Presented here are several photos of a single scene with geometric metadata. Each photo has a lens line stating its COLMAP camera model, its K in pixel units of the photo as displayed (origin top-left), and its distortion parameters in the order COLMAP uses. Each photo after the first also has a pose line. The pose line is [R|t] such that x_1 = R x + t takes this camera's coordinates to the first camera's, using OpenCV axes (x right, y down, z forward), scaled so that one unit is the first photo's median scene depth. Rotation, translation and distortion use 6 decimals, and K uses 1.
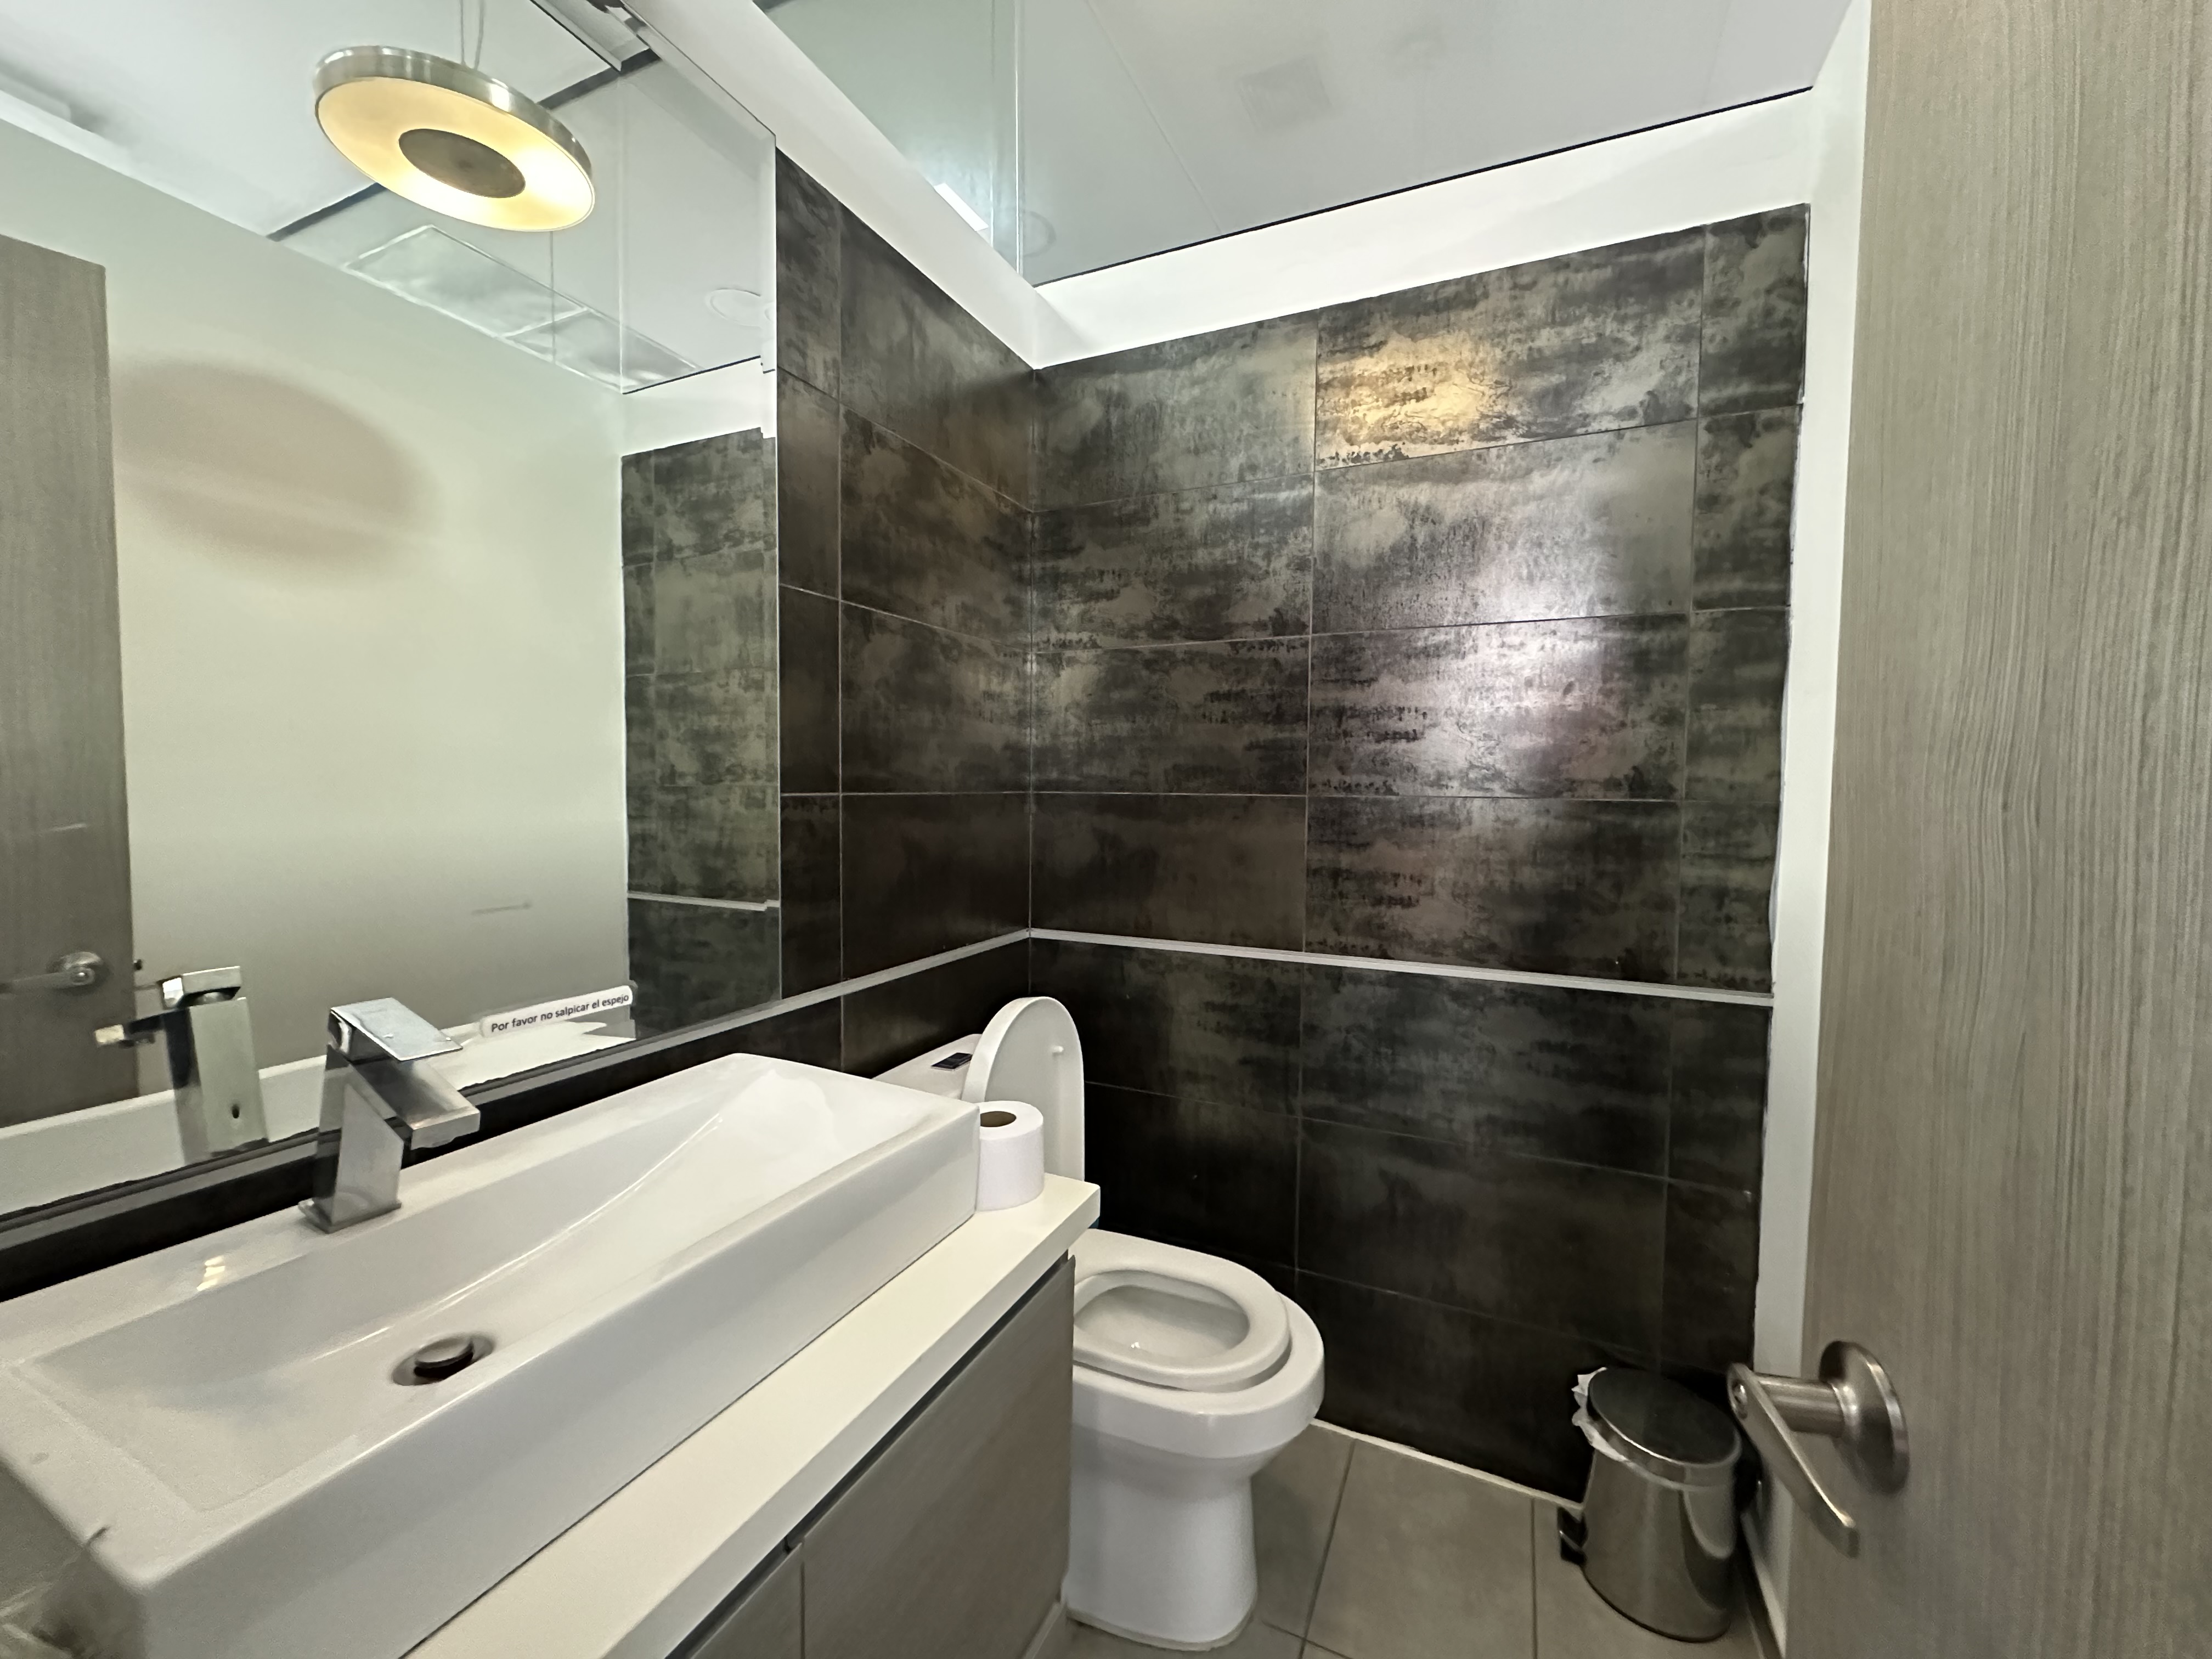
lens RADIAL K [[885.2, 0, 1093.3], [0, 885.2, 828.4], [0, 0, 1]] dist [-0.000287, 0.000020]
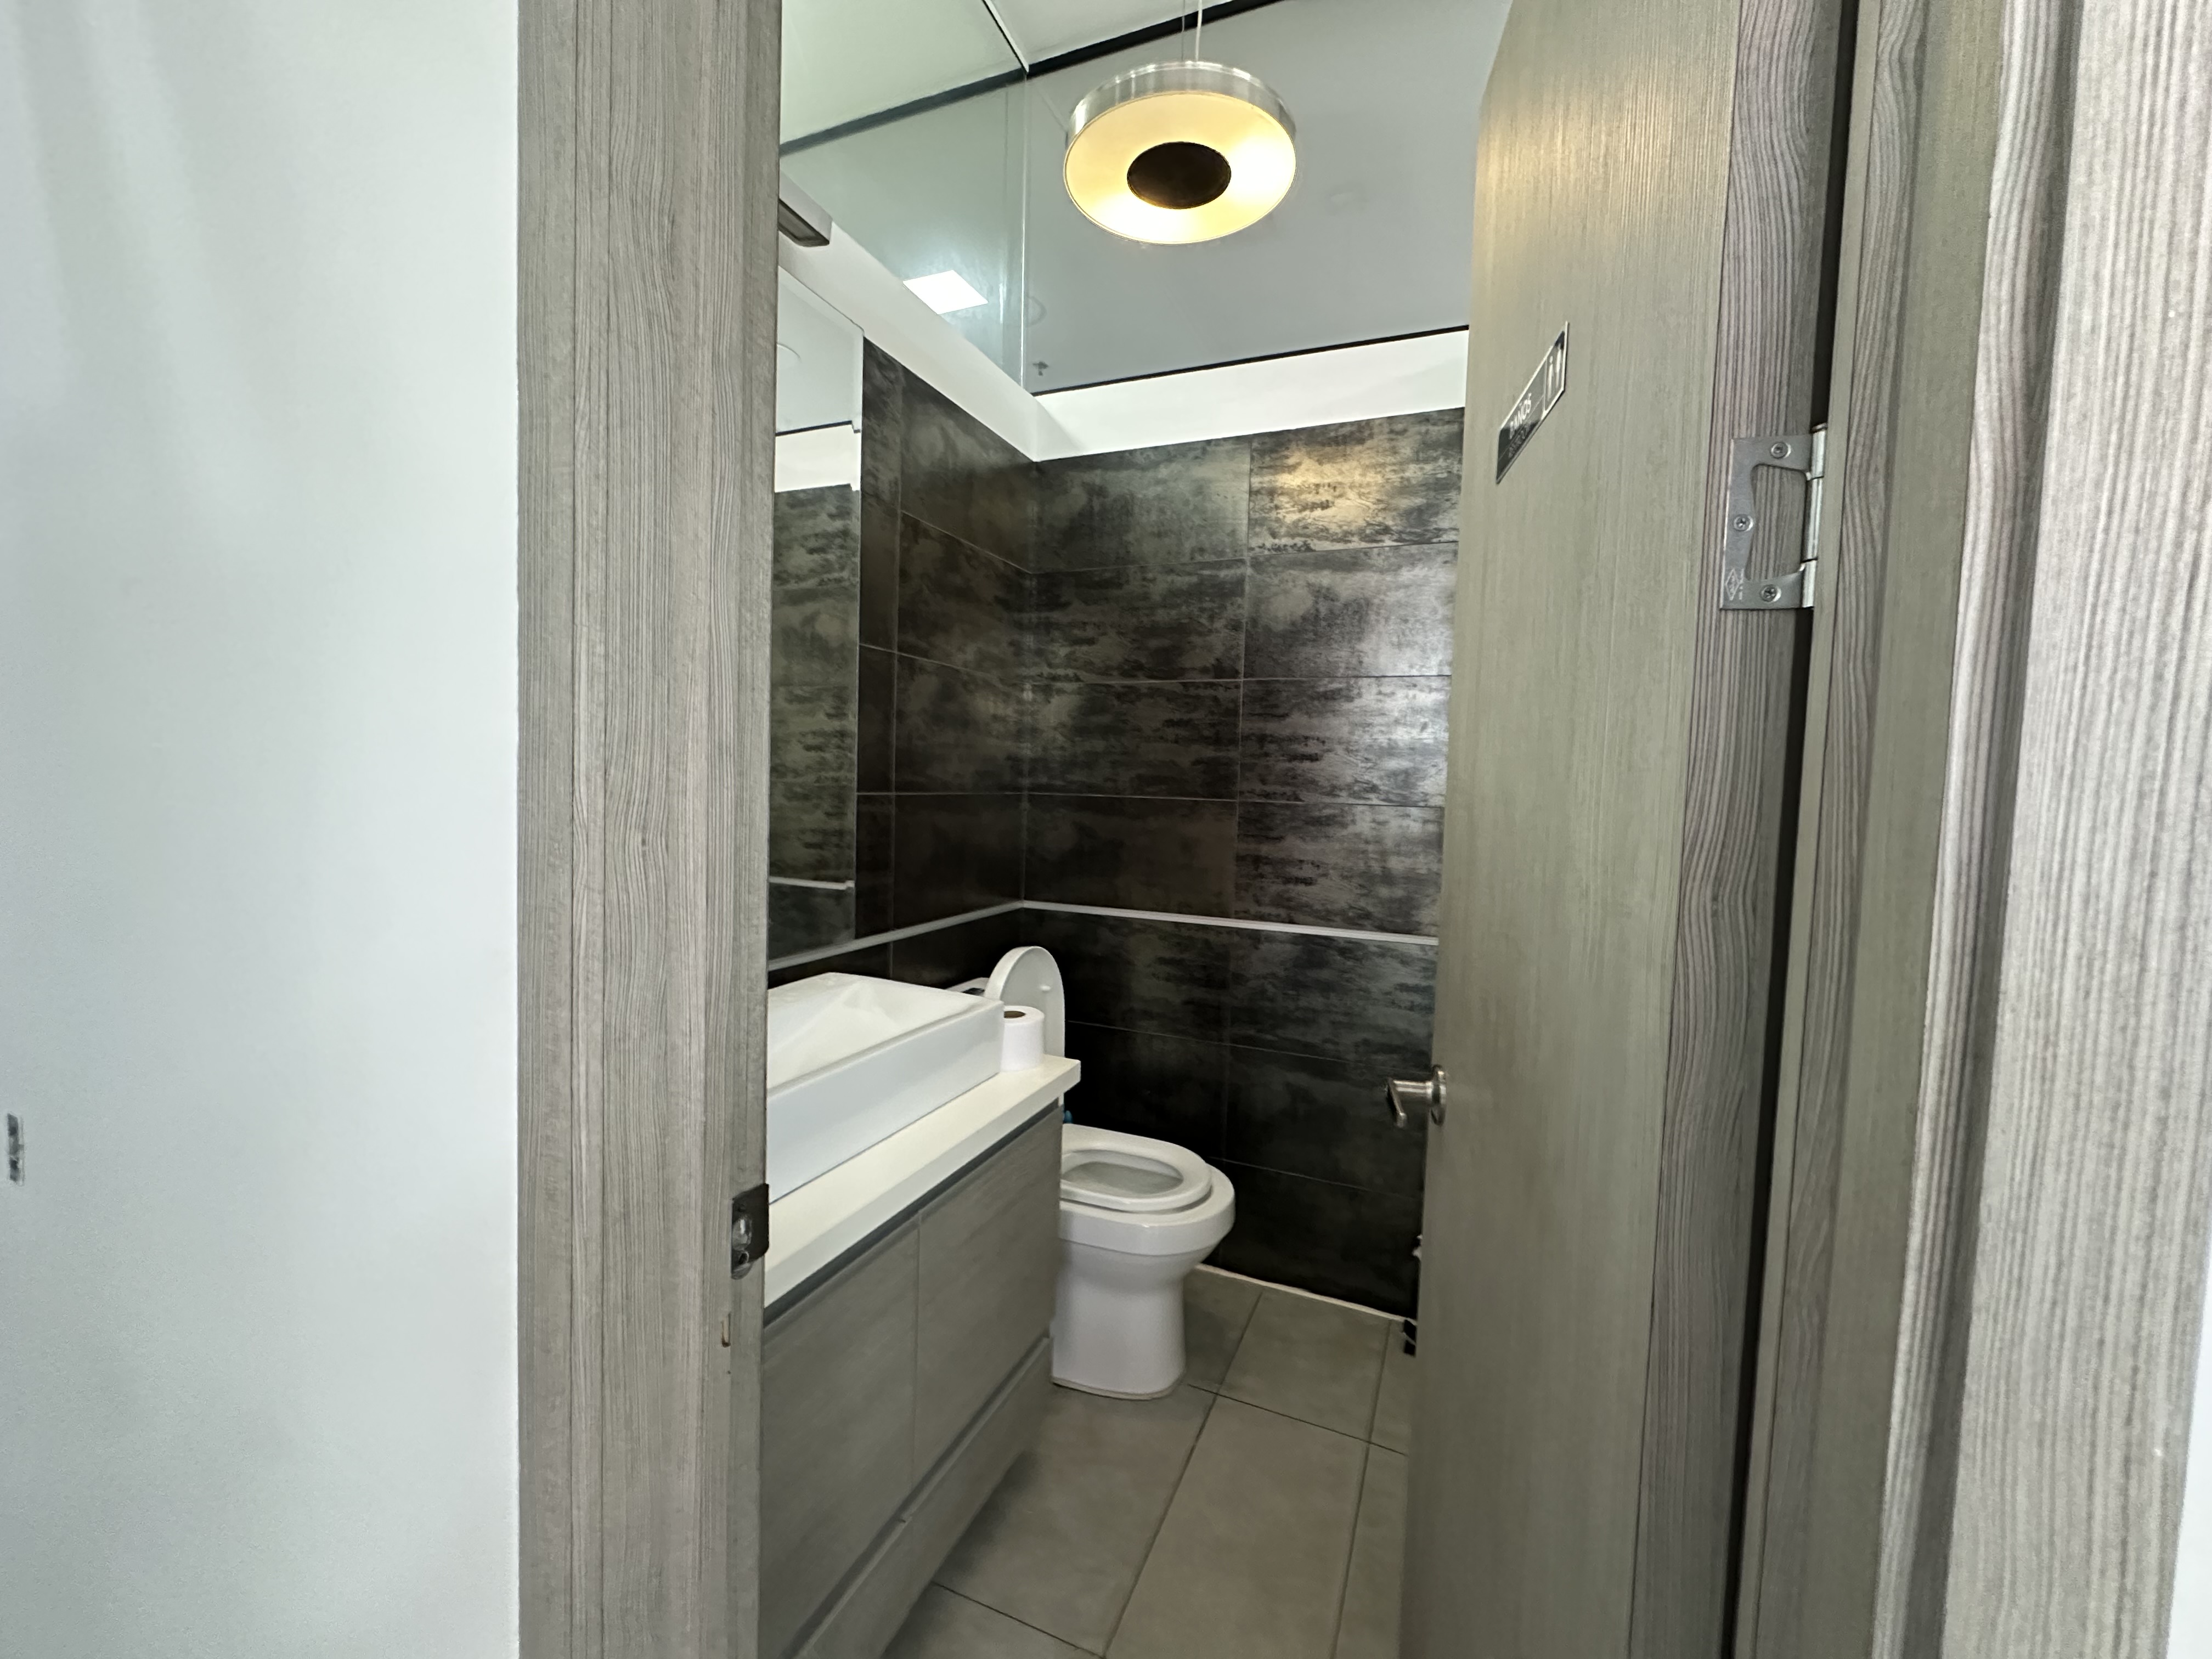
lens RADIAL K [[885.2, 0, 1106.8], [0, 885.2, 837.5], [0, 0, 1]] dist [-0.000287, 0.000020]
pose [[0.998505, 0.017215, 0.051880, -0.021636], [-0.018095, 0.999700, 0.016528, 0.000222], [-0.051580, -0.017442, 0.998517, -0.328575]]
